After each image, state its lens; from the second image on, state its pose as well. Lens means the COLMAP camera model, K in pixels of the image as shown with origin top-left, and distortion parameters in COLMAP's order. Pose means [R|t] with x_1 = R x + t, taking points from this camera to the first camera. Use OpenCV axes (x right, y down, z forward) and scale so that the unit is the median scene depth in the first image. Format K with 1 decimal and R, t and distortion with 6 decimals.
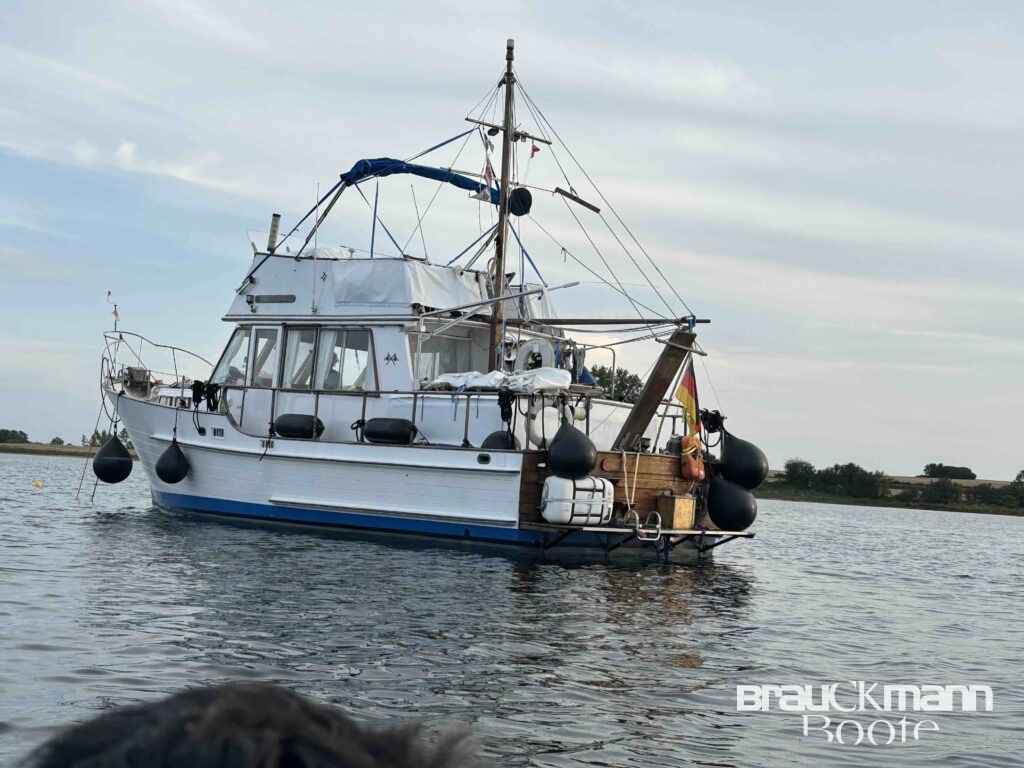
lens RADIAL K [[1604.6, 0, 512.0], [0, 1604.6, 384.0], [0, 0, 1]] dist [0.164208, -0.030070]
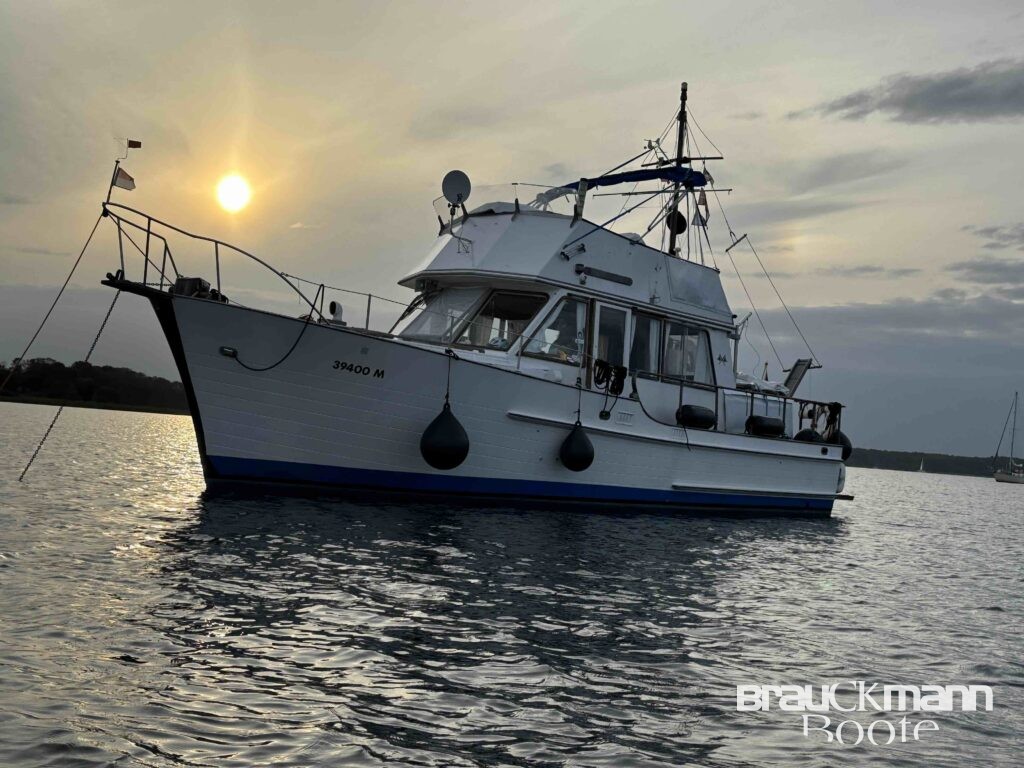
lens RADIAL K [[1400.4, 0, 511.8], [0, 1400.4, 413.7], [0, 0, 1]] dist [0.117822, -0.010261]
pose [[-0.023040, -0.043879, 0.998771, -1.057014], [-0.140045, 0.989327, 0.040234, 0.003483], [-0.989877, -0.138946, -0.028939, 1.136519]]
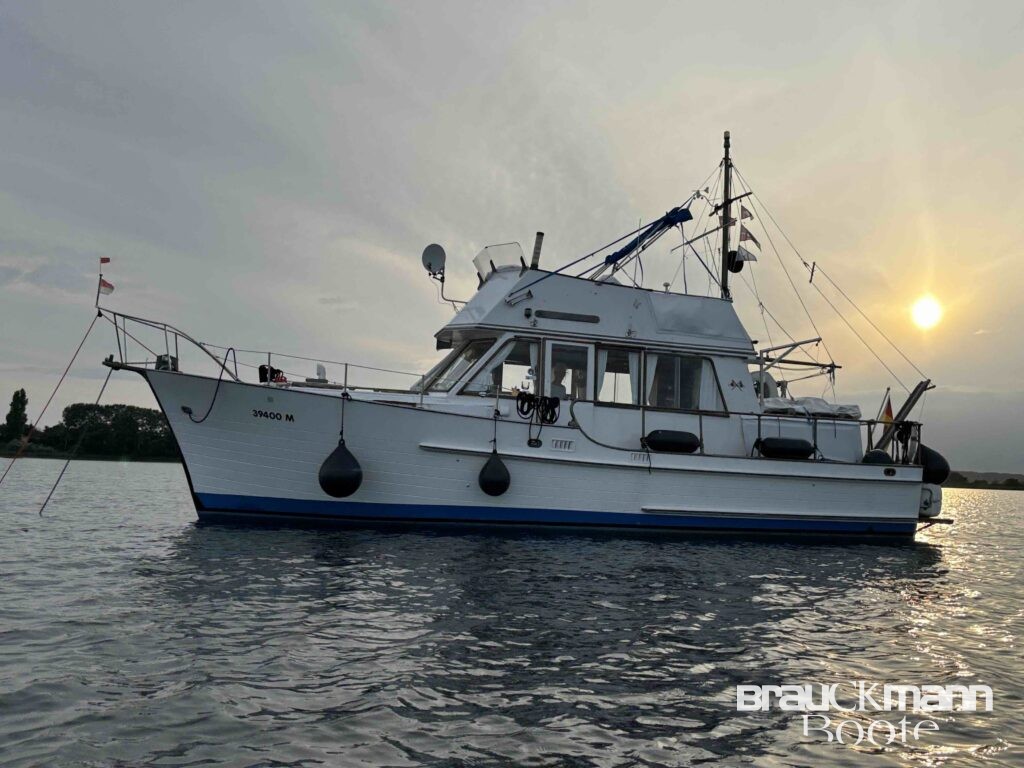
lens RADIAL K [[1058.3, 0, 515.3], [0, 1058.3, 401.4], [0, 0, 1]] dist [0.072721, -0.006388]
pose [[0.520541, 0.017843, 0.853650, -0.802159], [-0.053941, 0.998472, 0.012022, -0.004143], [-0.852131, -0.052305, 0.520708, 0.706109]]
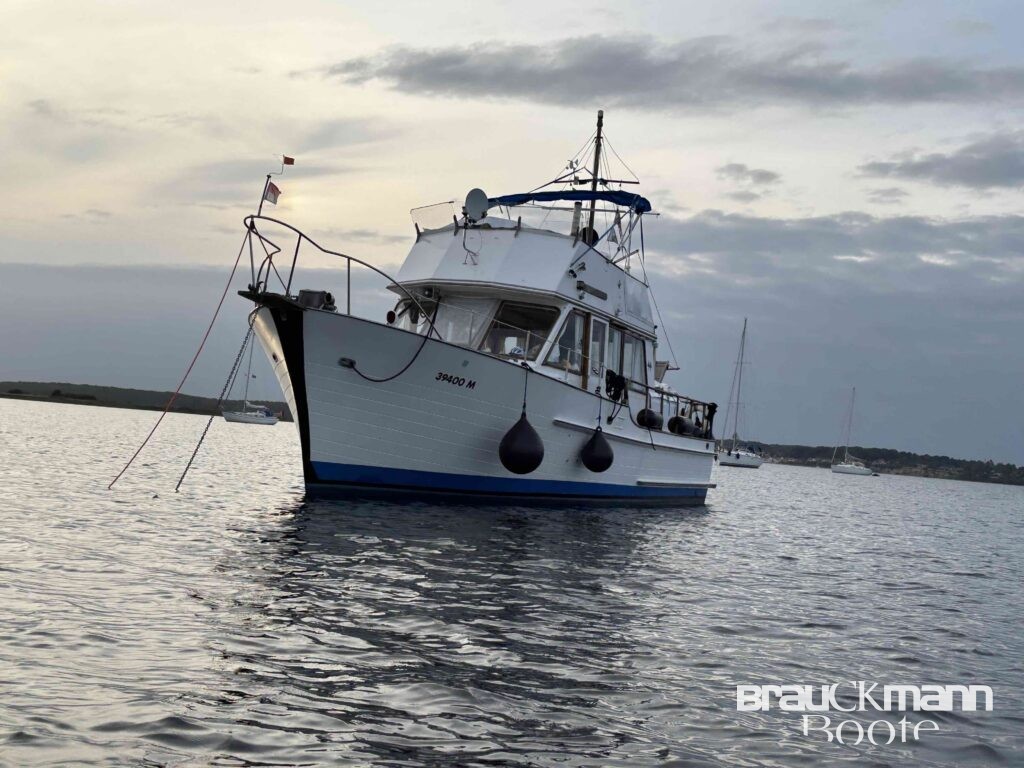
lens RADIAL K [[1397.8, 0, 512.0], [0, 1397.8, 384.0], [0, 0, 1]] dist [0.138182, 0.003059]
pose [[-0.360867, -0.054148, 0.931044, -1.056124], [-0.164528, 0.986352, -0.006405, 0.023663], [-0.917990, -0.155495, -0.364851, 1.464046]]
